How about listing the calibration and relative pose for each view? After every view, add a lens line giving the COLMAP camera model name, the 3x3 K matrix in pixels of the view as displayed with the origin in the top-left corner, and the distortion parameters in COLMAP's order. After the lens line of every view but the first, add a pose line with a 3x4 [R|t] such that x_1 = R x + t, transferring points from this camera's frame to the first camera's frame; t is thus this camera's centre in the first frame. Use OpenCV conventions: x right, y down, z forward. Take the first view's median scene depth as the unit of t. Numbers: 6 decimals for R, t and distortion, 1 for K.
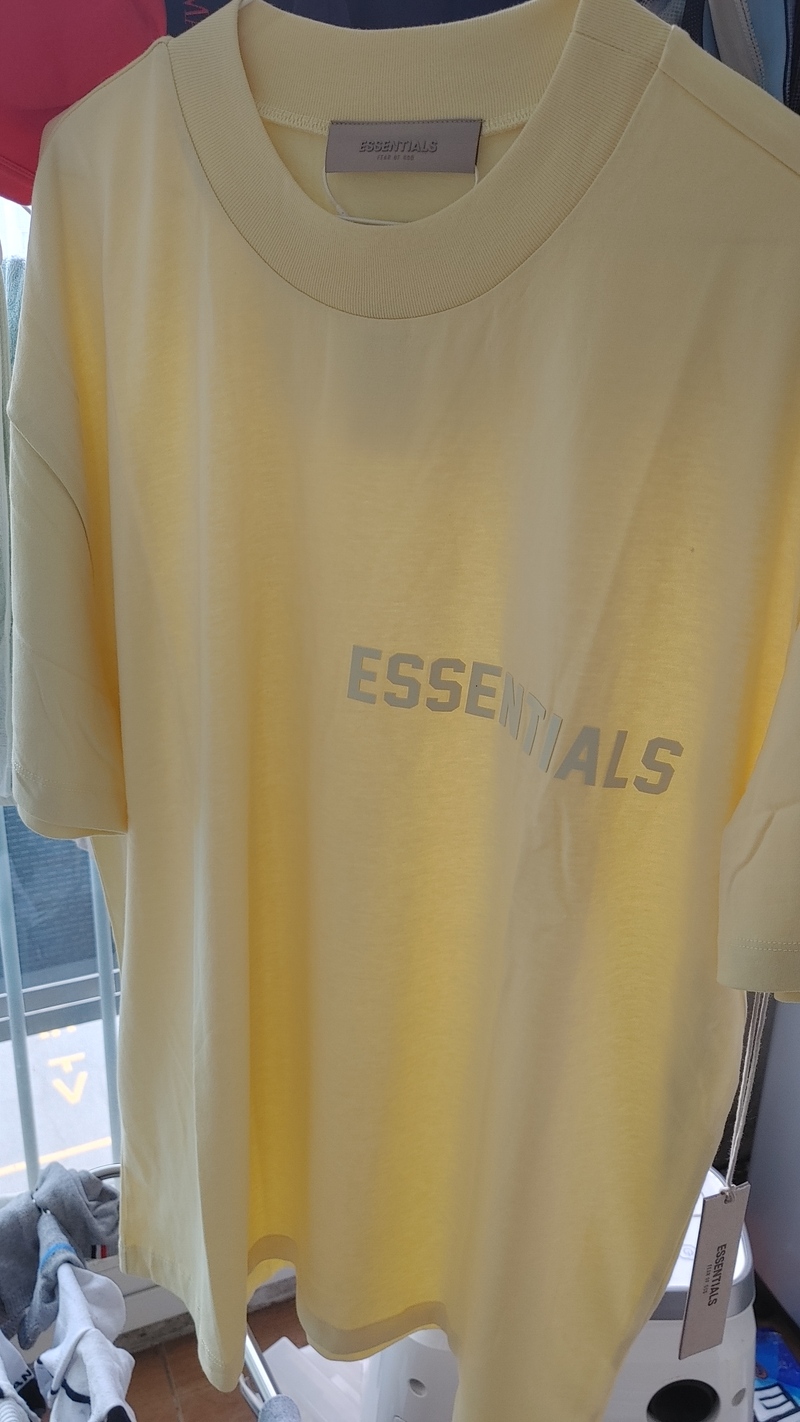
lens RADIAL K [[1000.0, 0, 379.4], [0, 1000.0, 712.6], [0, 0, 1]] dist [0.090616, -0.127203]
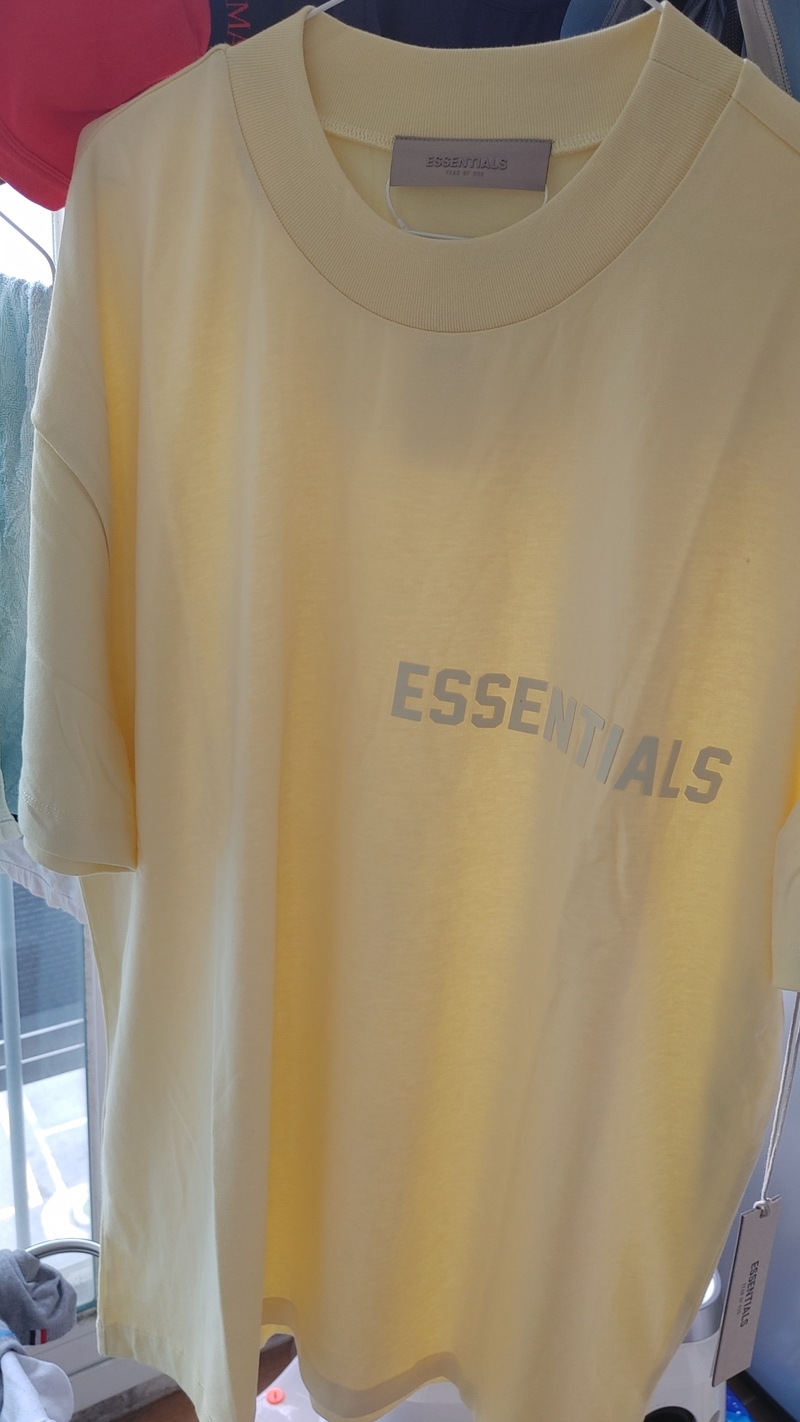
lens RADIAL K [[1000.0, 0, 379.4], [0, 1000.0, 712.6], [0, 0, 1]] dist [0.090616, -0.127203]
pose [[0.991285, -0.017506, 0.130563, -0.182382], [0.024373, 0.998392, -0.051185, 0.034077], [-0.129457, 0.053921, 0.990118, 0.033899]]
